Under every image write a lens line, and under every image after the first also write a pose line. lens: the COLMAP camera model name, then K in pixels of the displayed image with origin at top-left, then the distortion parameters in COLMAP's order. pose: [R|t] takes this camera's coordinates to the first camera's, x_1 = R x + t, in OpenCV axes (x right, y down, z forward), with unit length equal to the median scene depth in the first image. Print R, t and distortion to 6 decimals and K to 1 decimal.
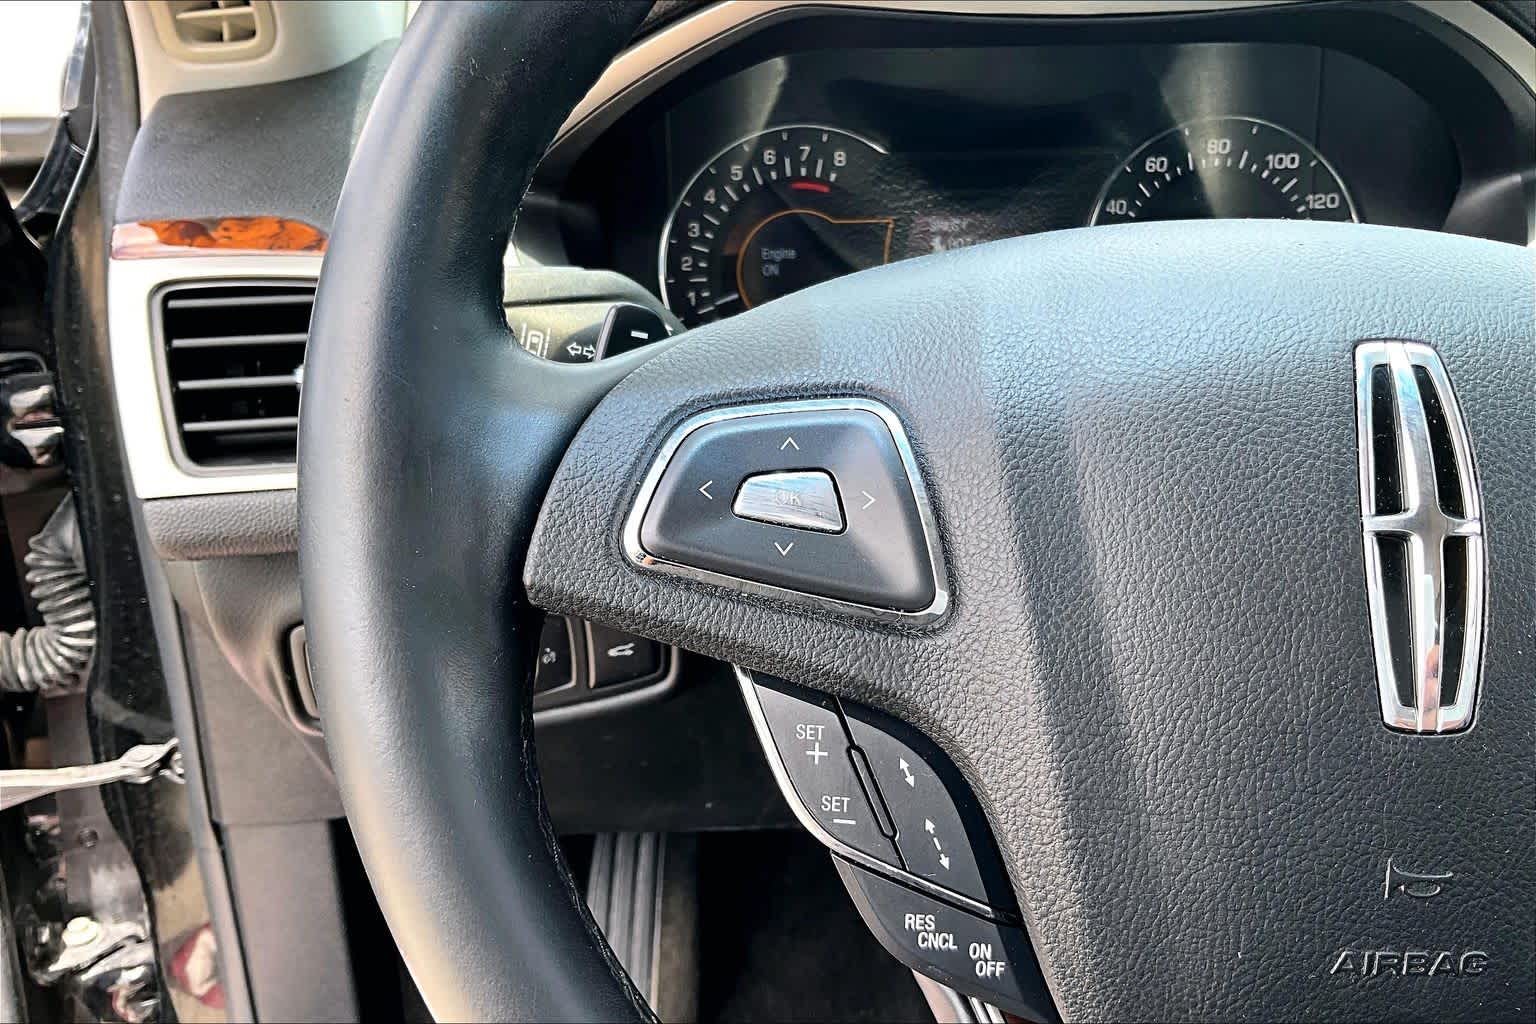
lens RADIAL K [[1293.7, 0, 741.4], [0, 1293.7, 542.6], [0, 0, 1]] dist [0.003744, -0.002508]
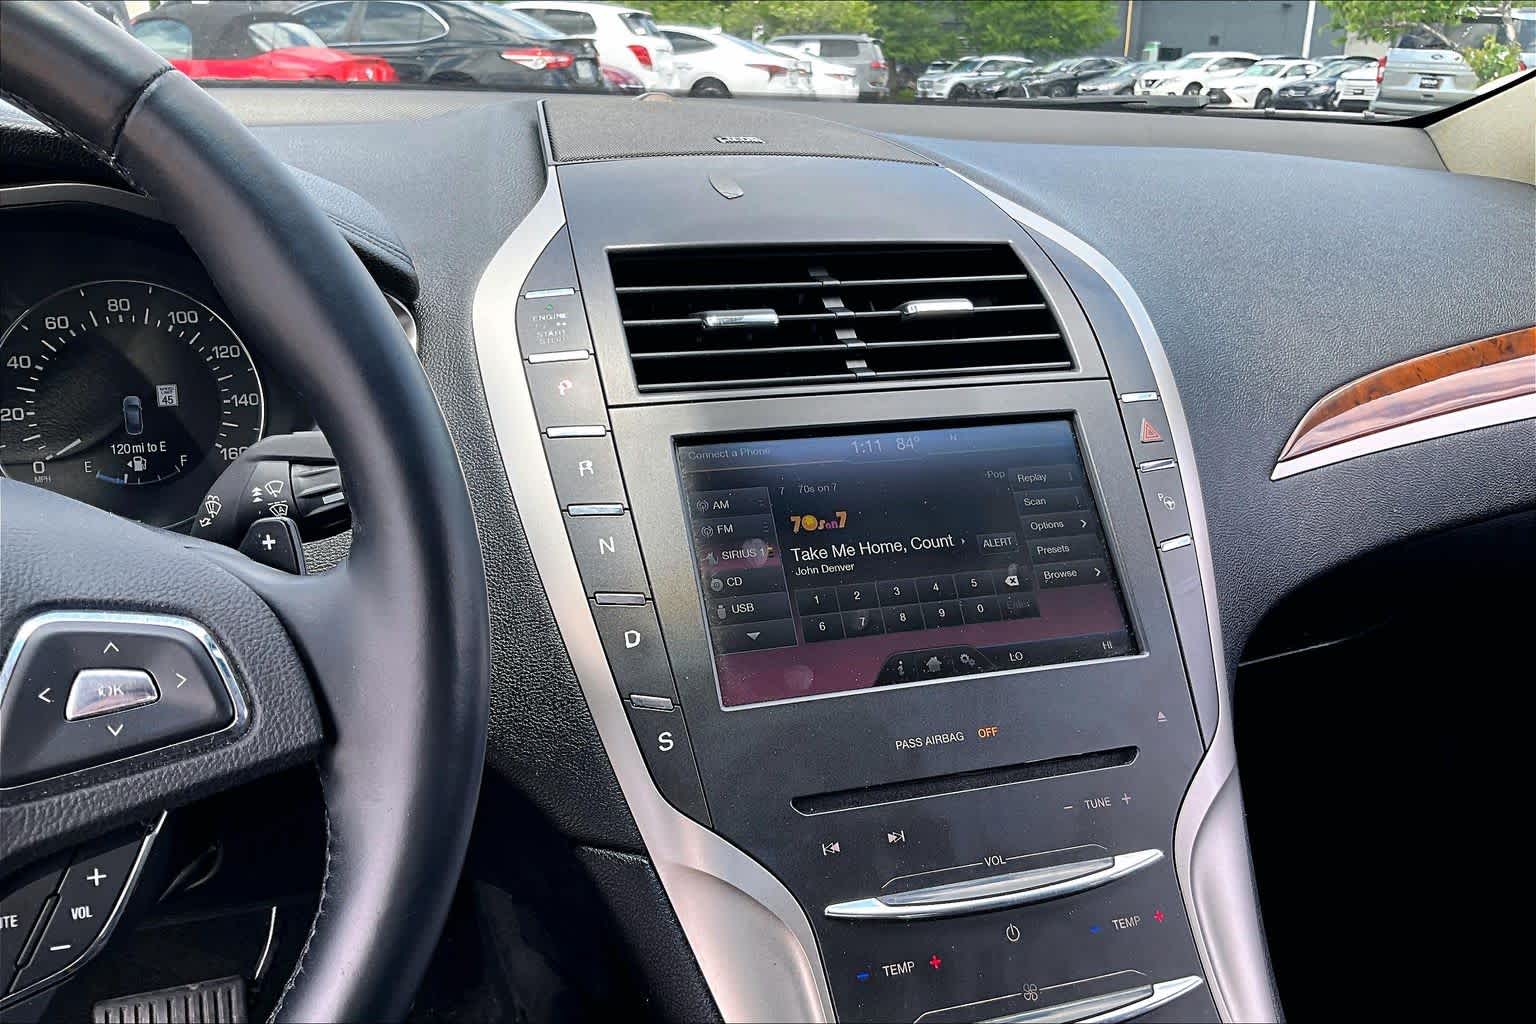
lens RADIAL K [[1302.6, 0, 759.7], [0, 1302.6, 503.8], [0, 0, 1]] dist [0.155217, -0.327127]
pose [[0.952510, -0.060047, 0.298528, 1.155772], [0.080014, 0.995269, -0.055106, -0.072748], [-0.293807, 0.076376, 0.952809, -0.456478]]
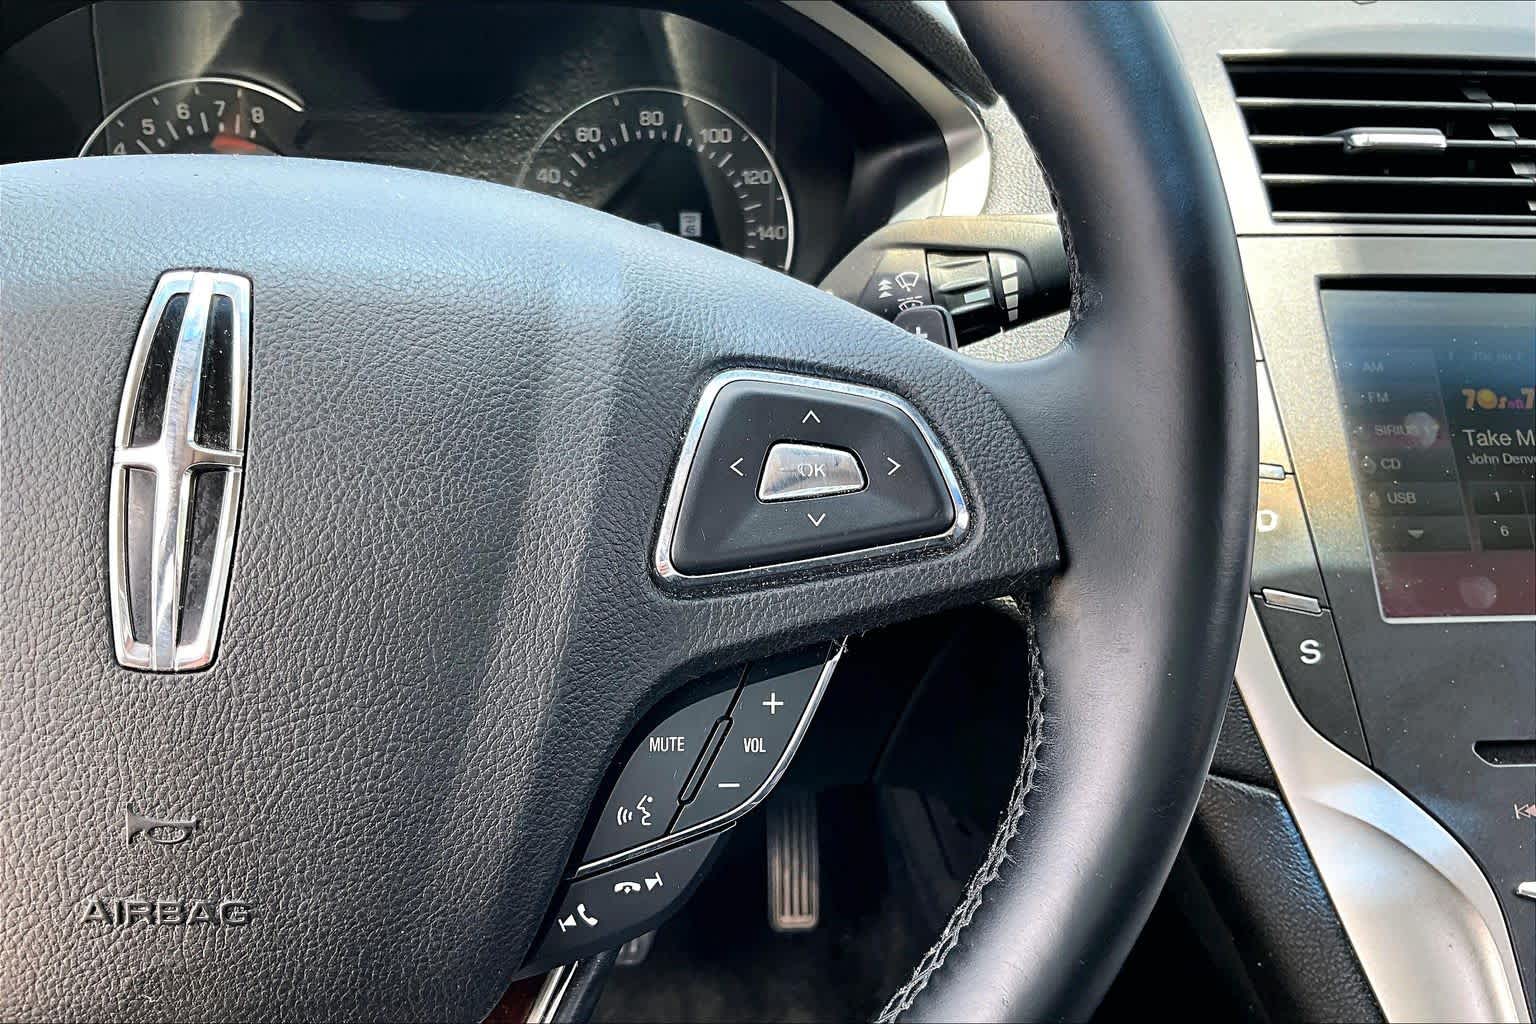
lens RADIAL K [[1302.6, 0, 759.7], [0, 1302.6, 503.8], [0, 0, 1]] dist [0.155217, -0.327127]
pose [[0.997108, 0.010967, 0.075200, 0.810820], [-0.008720, 0.999507, -0.030151, 0.043973], [-0.075493, 0.029408, 0.996713, -0.019712]]
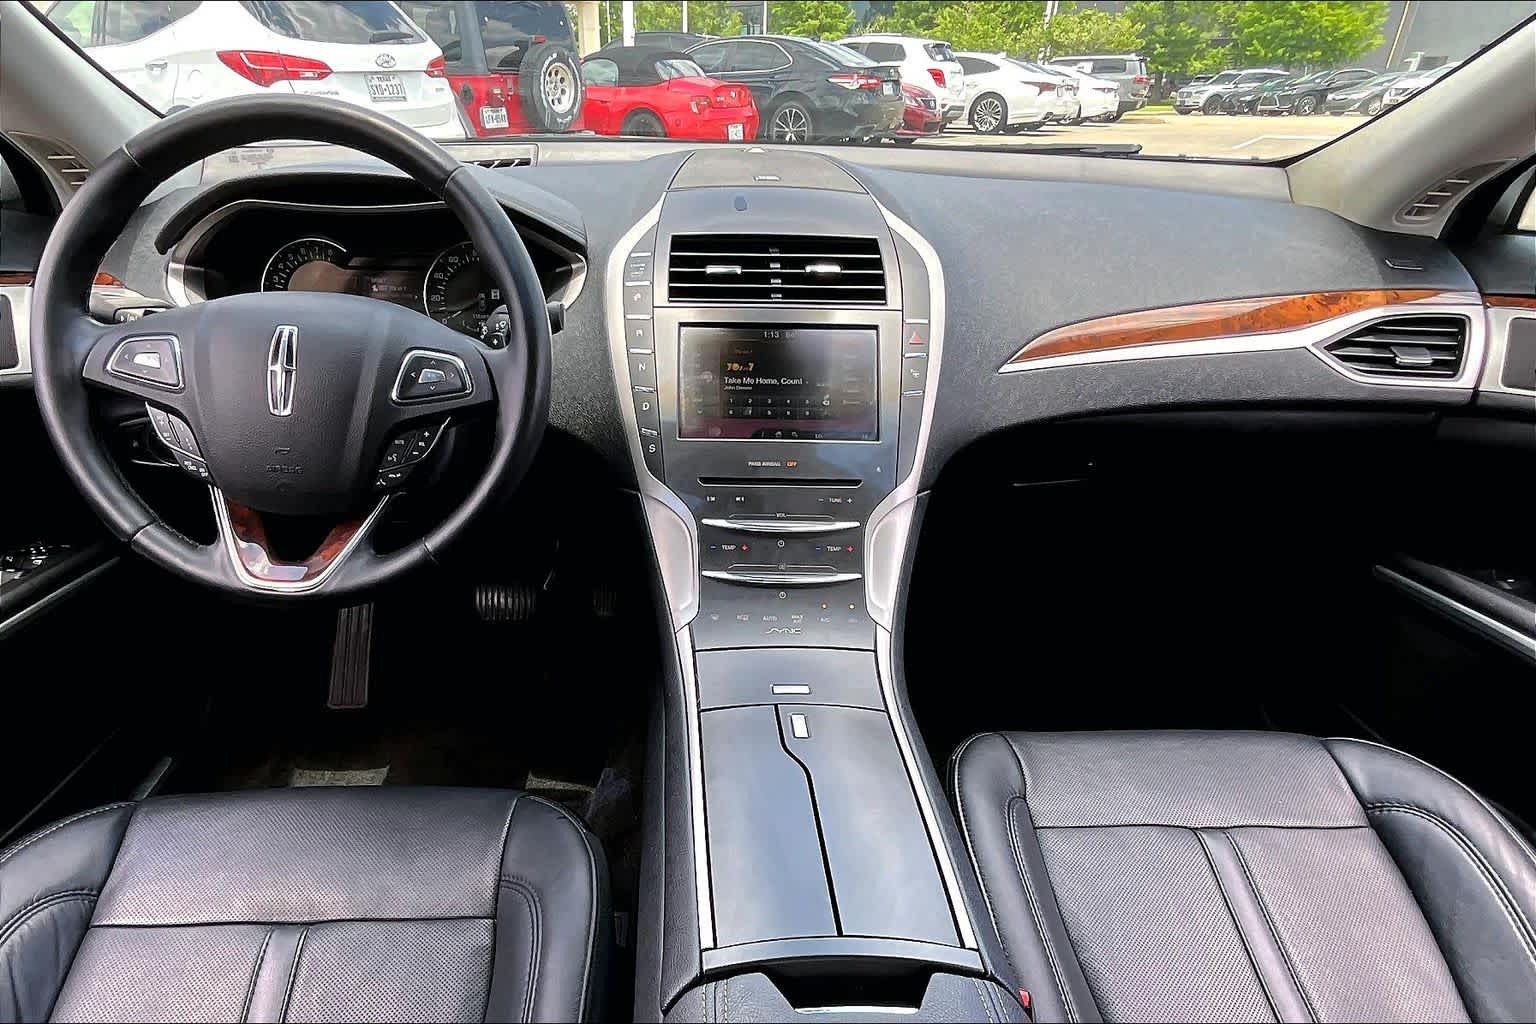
lens RADIAL K [[926.7, 0, 689.4], [0, 926.7, 611.7], [0, 0, 1]] dist [0.007075, 0.004066]
pose [[0.999279, 0.036739, -0.009540, 1.796089], [-0.035098, 0.990047, 0.136289, 0.297768], [0.014452, -0.135856, 0.990623, -2.015598]]
